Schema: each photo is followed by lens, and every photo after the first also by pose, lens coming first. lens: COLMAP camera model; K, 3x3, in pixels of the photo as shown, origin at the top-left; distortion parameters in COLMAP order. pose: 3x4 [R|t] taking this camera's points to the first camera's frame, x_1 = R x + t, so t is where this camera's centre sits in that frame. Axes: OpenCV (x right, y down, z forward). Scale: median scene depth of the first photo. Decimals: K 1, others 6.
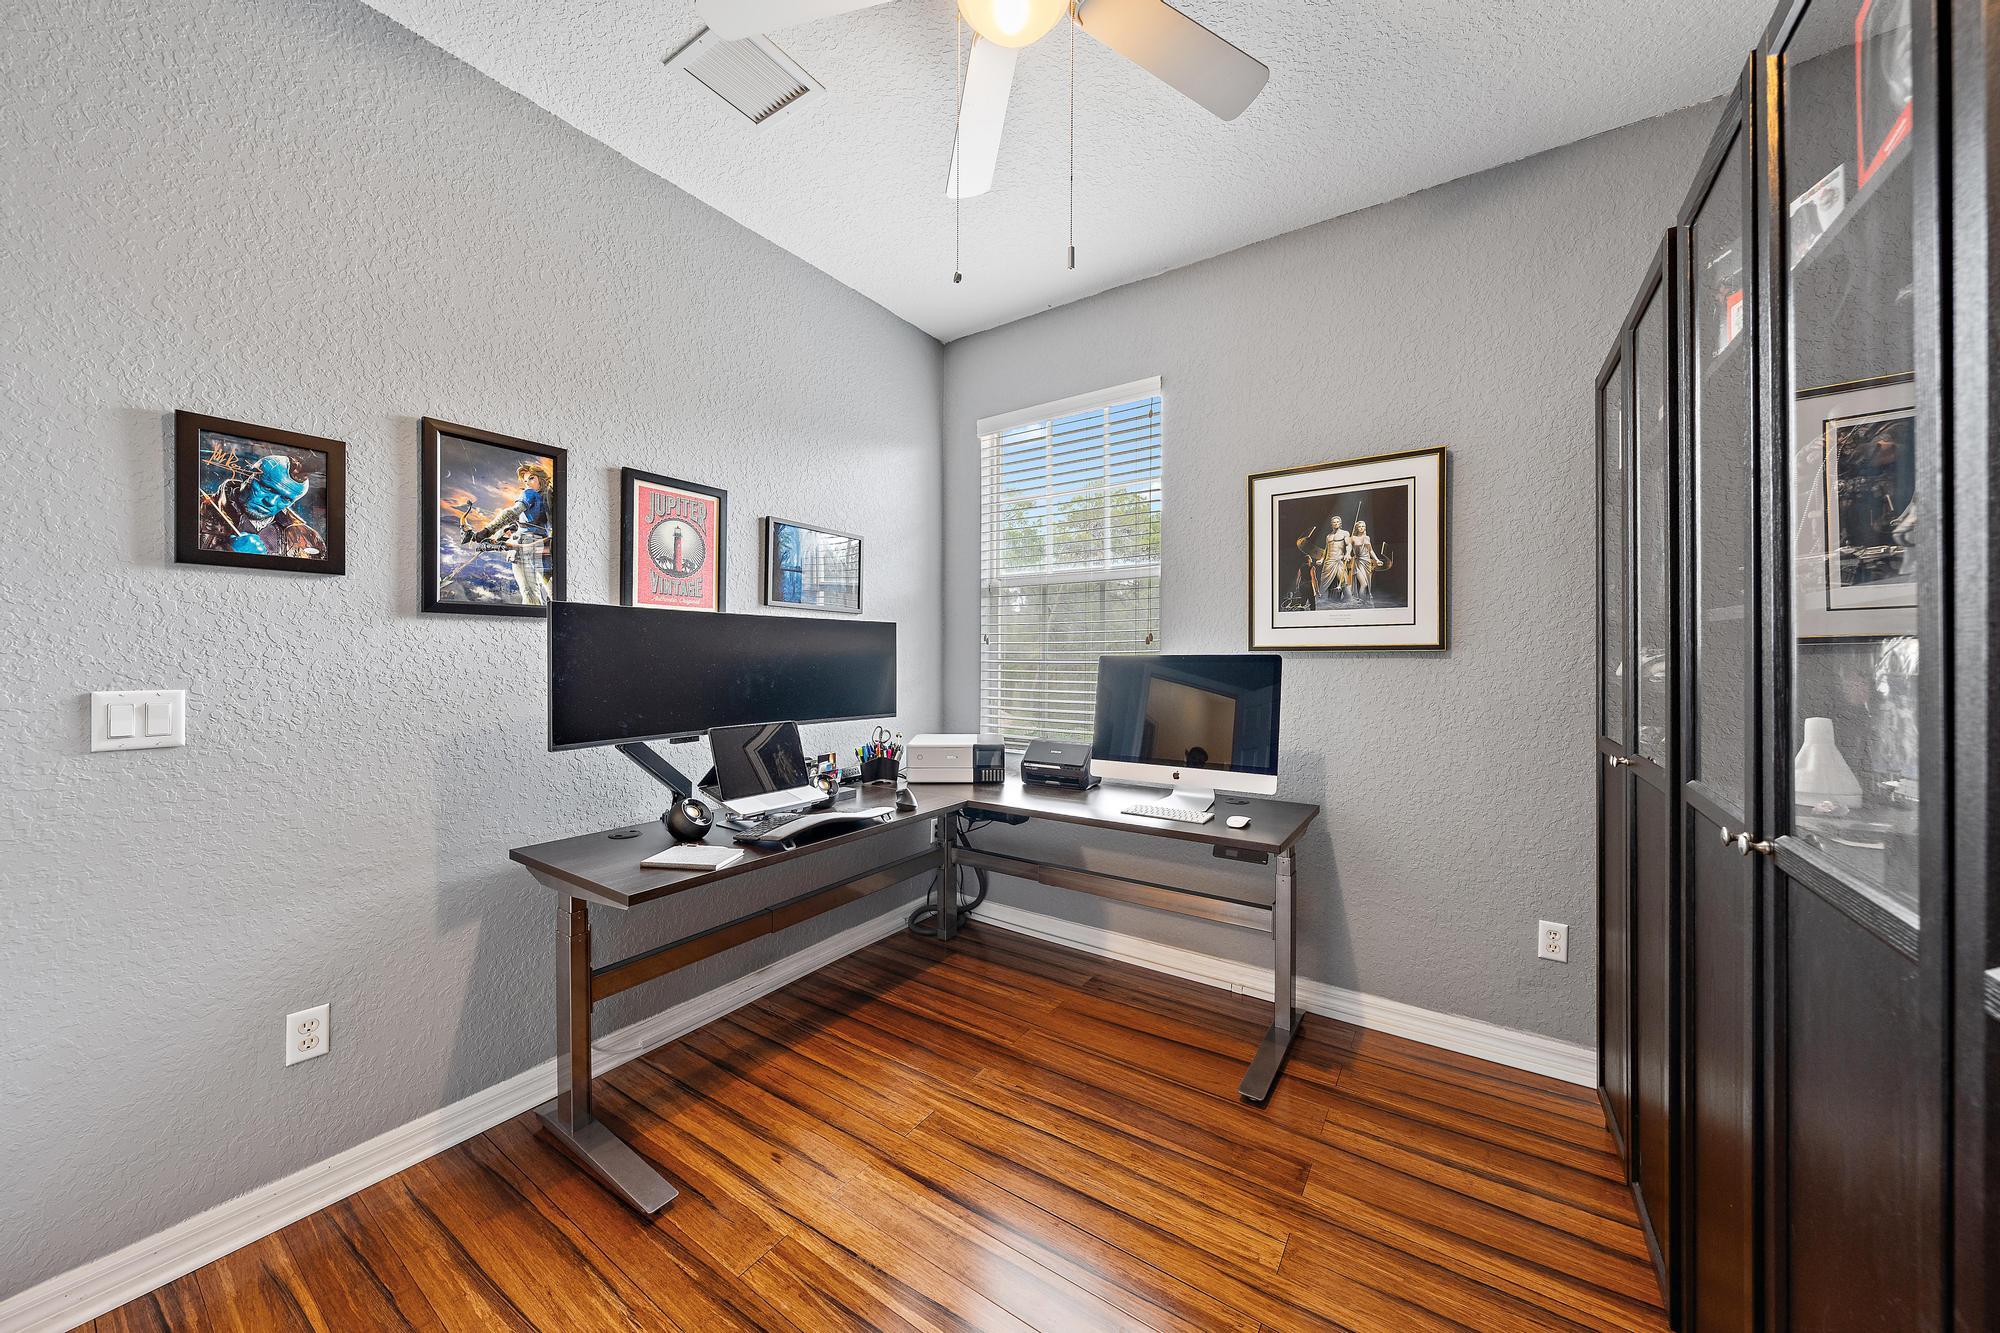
lens RADIAL K [[699.8, 0, 995.7], [0, 699.8, 658.9], [0, 0, 1]] dist [-0.001732, -0.000067]
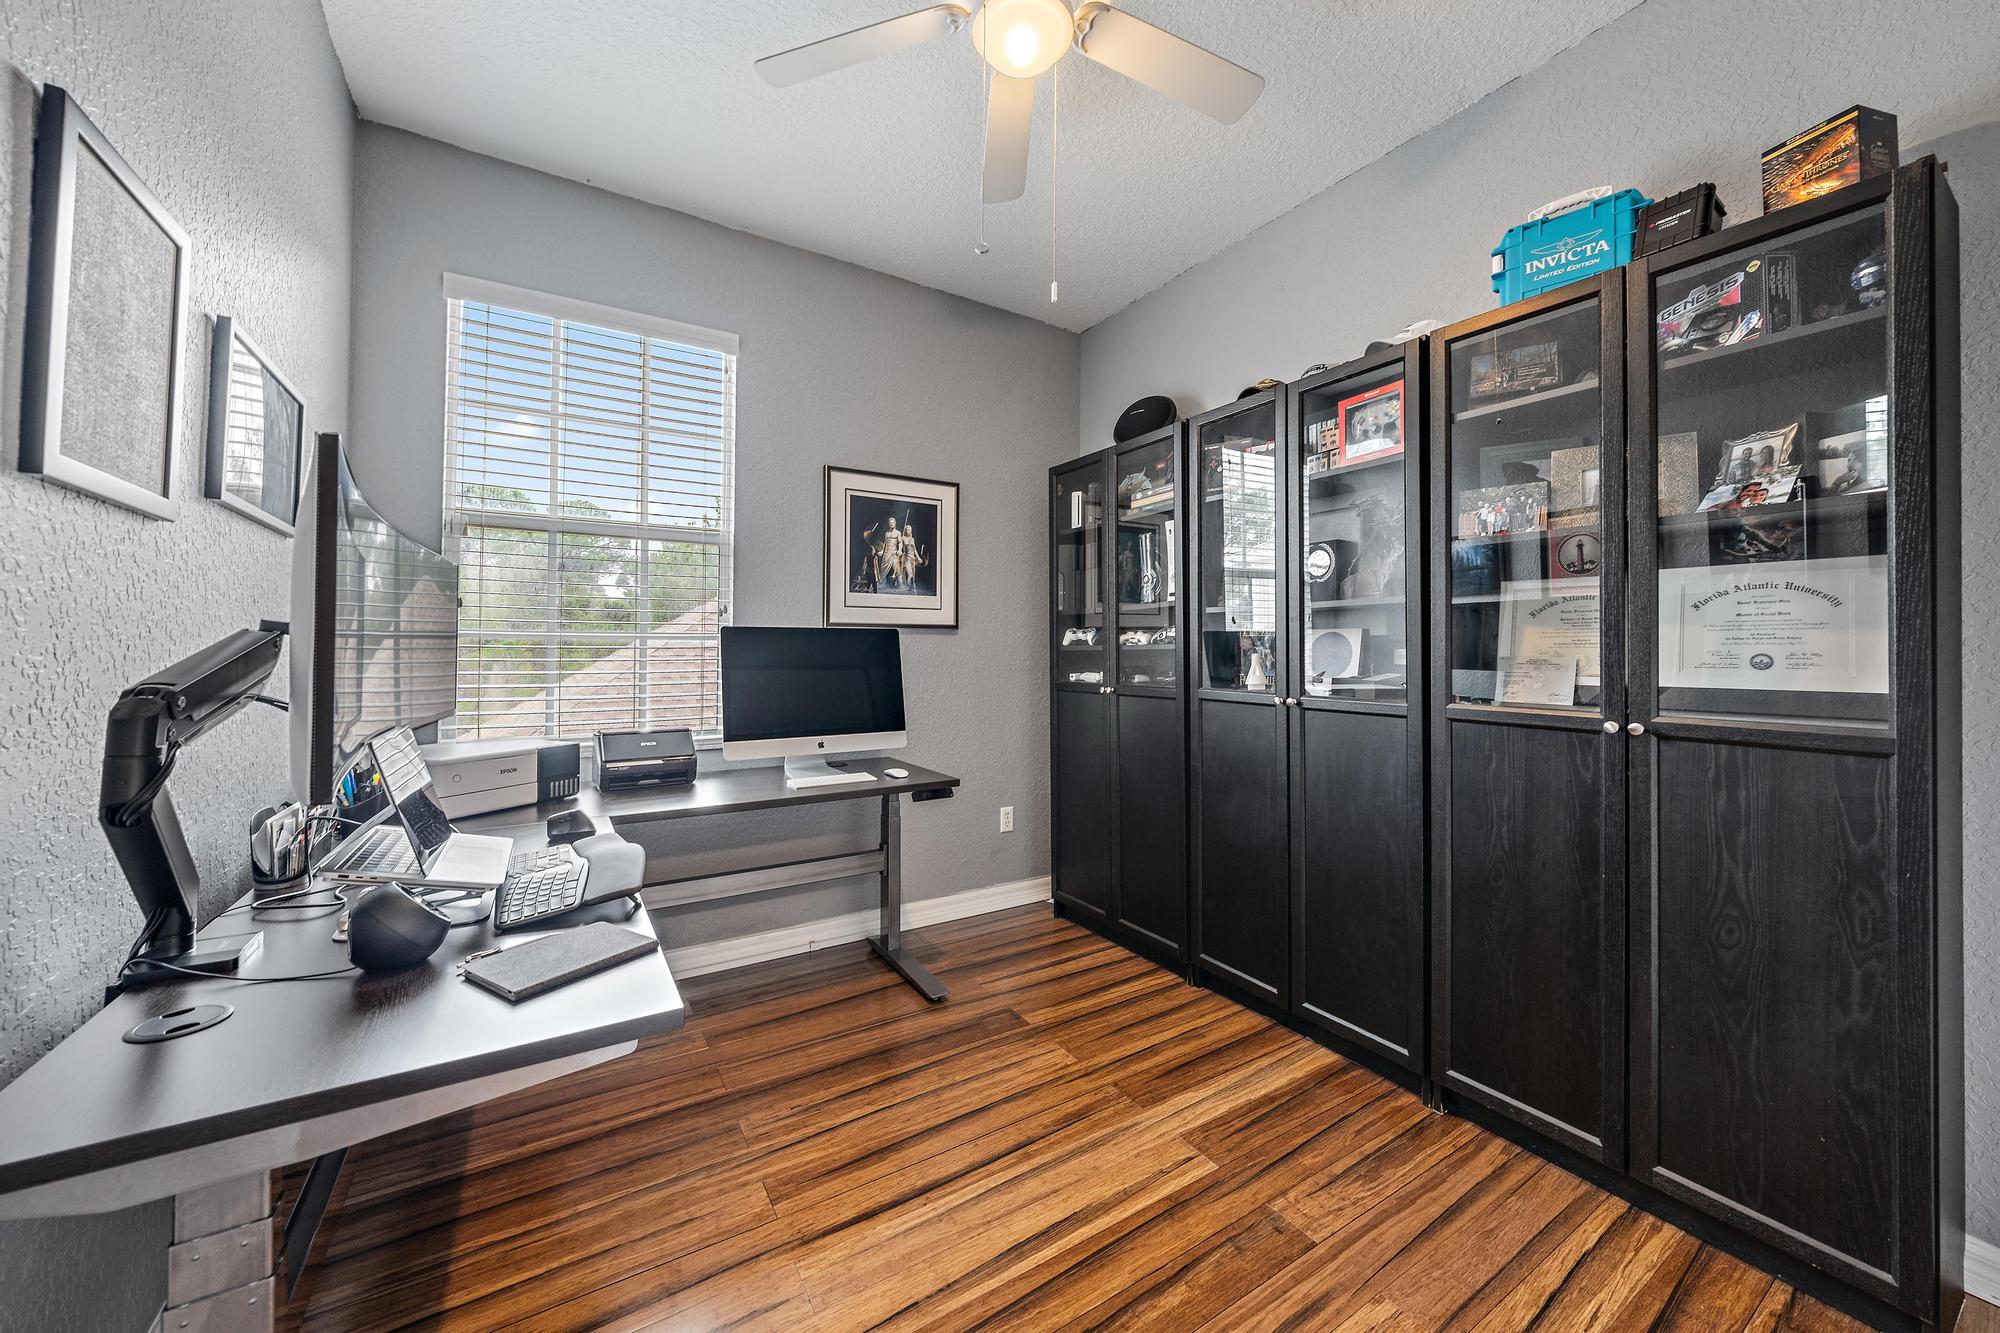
lens RADIAL K [[729.6, 0, 996.1], [0, 729.6, 639.0], [0, 0, 1]] dist [0.000735, -0.000051]
pose [[0.398492, 0.016818, 0.917018, -0.626508], [0.003638, 0.999795, -0.019917, 0.034559], [-0.917165, 0.011273, 0.398349, 0.341155]]
